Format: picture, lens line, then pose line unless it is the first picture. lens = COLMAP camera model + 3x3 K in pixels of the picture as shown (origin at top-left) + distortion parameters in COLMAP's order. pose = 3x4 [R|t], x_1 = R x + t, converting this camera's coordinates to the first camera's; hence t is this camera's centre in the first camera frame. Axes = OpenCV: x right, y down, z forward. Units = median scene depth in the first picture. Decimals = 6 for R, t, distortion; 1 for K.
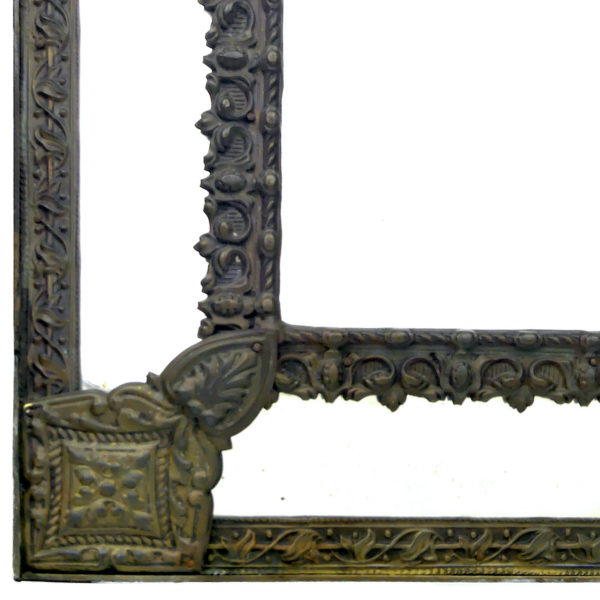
lens RADIAL K [[1915.1, 0, 300.0], [0, 1915.1, 300.0], [0, 0, 1]] dist [0.181265, -0.423395]
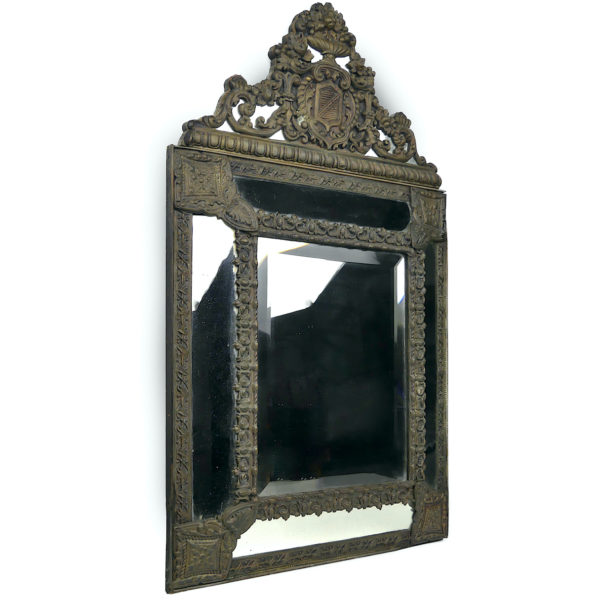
lens RADIAL K [[817.8, 0, 300.0], [0, 817.8, 300.0], [0, 0, 1]] dist [0.010464, 0.003137]
pose [[0.890151, 0.064595, 0.451064, -0.896452], [-0.128548, 0.985292, 0.112583, -0.719689], [-0.437158, -0.158199, 0.885362, -0.169344]]
